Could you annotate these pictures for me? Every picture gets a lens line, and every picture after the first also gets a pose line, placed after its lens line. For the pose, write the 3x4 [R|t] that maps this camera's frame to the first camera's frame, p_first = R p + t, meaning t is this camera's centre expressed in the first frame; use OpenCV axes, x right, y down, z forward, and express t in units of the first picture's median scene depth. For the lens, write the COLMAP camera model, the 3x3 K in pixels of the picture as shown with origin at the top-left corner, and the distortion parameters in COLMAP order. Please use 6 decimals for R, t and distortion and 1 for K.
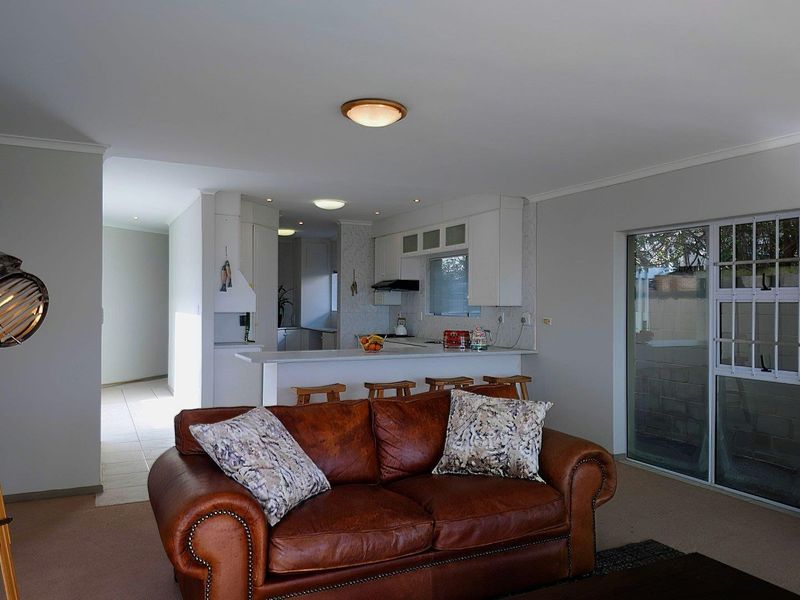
lens RADIAL K [[618.4, 0, 400.0], [0, 618.4, 300.0], [0, 0, 1]] dist [0.109011, -0.165616]
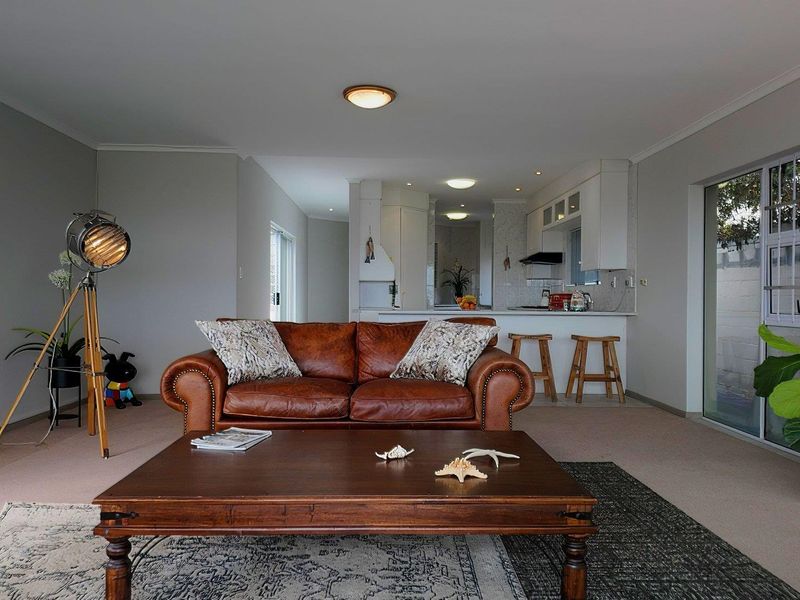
lens RADIAL K [[618.4, 0, 400.0], [0, 618.4, 300.0], [0, 0, 1]] dist [0.109011, -0.165616]
pose [[0.909711, 0.001645, -0.415238, 0.540047], [0.000098, 0.999991, 0.004177, 0.105983], [0.415241, -0.003841, 0.909703, -0.122848]]
